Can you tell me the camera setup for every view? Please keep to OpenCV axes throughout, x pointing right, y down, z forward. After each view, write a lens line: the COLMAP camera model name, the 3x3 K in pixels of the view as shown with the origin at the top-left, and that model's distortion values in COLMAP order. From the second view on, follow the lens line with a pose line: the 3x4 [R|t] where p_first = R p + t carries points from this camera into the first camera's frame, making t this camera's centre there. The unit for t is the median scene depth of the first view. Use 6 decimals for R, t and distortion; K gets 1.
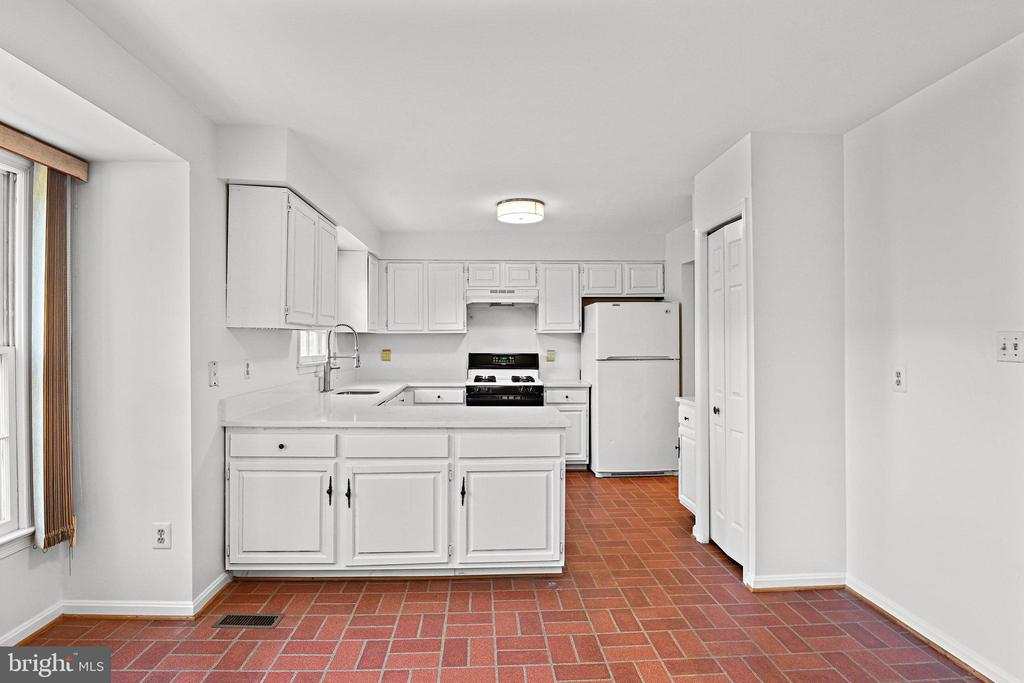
lens RADIAL K [[550.3, 0, 512.0], [0, 550.3, 341.5], [0, 0, 1]] dist [-0.016578, -0.000220]
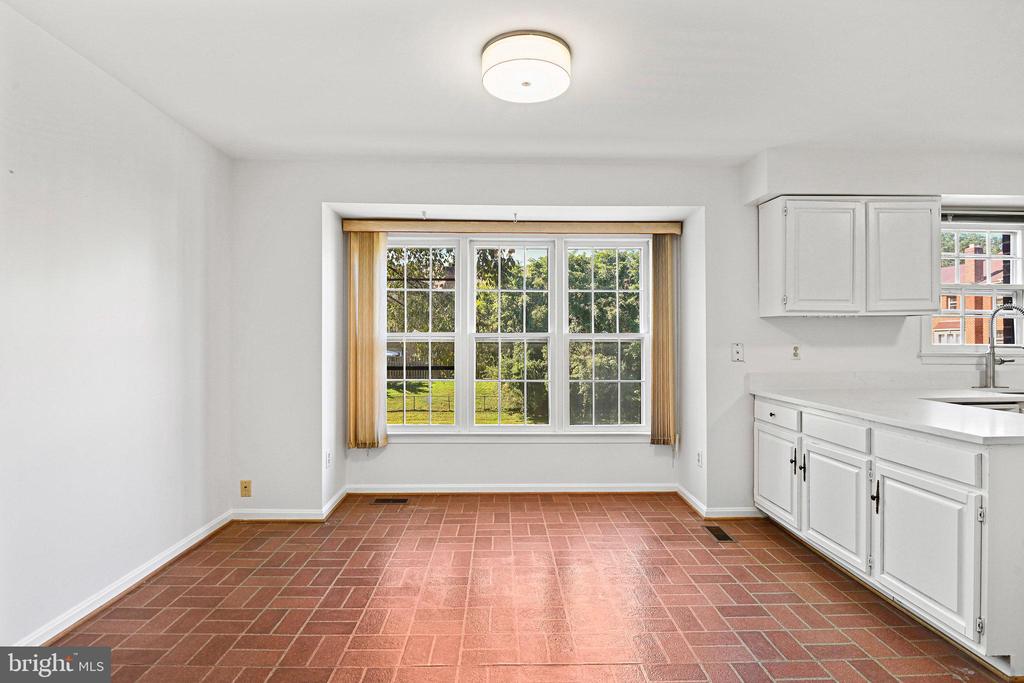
lens RADIAL K [[550.3, 0, 512.0], [0, 550.3, 341.5], [0, 0, 1]] dist [-0.016578, -0.000220]
pose [[-0.036340, -0.004893, -0.999328, 0.805485], [0.000381, 0.999988, -0.004910, 0.037555], [0.999339, -0.000559, -0.036338, 0.483132]]
